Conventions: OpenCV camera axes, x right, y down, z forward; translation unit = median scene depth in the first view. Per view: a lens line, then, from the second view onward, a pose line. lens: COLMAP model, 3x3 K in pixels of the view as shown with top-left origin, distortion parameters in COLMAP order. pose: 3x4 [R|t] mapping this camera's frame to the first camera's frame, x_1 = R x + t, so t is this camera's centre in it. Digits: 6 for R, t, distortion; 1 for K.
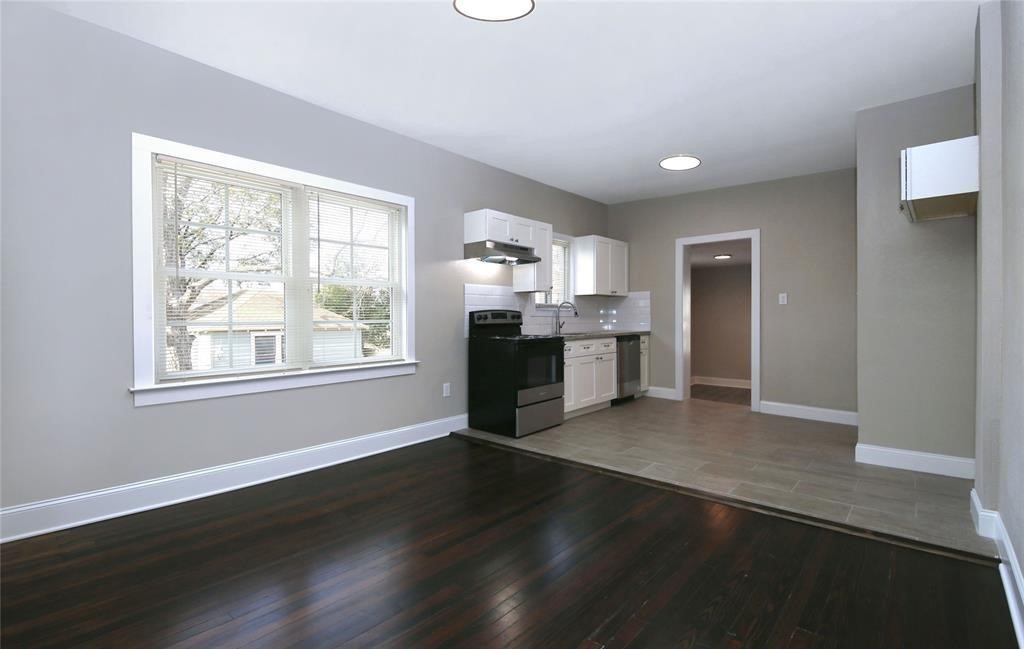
lens RADIAL K [[470.6, 0, 510.3], [0, 470.6, 315.8], [0, 0, 1]] dist [0.000150, 0.000017]
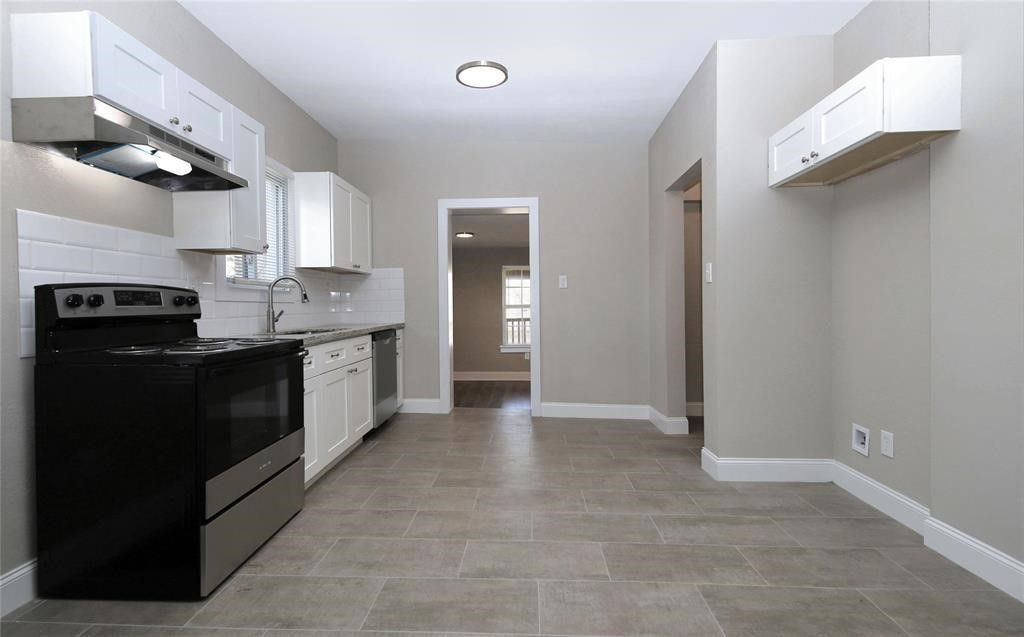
lens RADIAL K [[459.6, 0, 509.4], [0, 459.6, 313.0], [0, 0, 1]] dist [0.011099, -0.000345]
pose [[0.785041, -0.013341, 0.619300, -0.018411], [0.003085, 0.999840, 0.017628, 0.006753], [-0.619436, -0.011929, 0.784957, 0.424336]]
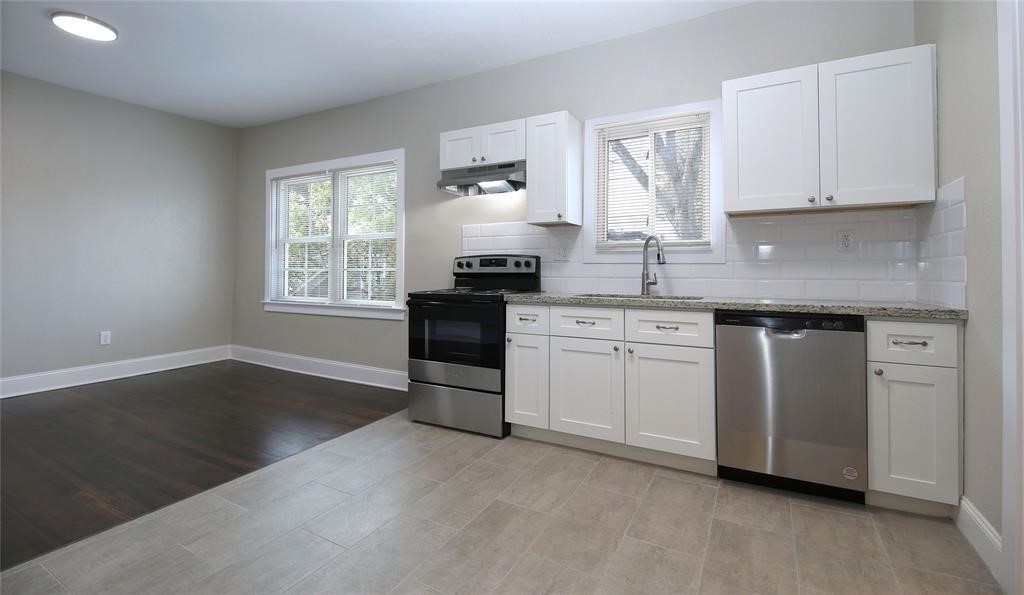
lens RADIAL K [[447.4, 0, 511.4], [0, 447.4, 260.1], [0, 0, 1]] dist [-0.001191, -0.000339]
pose [[0.200646, -0.015041, -0.979548, 0.627372], [0.001335, 0.999885, -0.015080, 0.006248], [0.979663, 0.001718, 0.200643, 0.818084]]
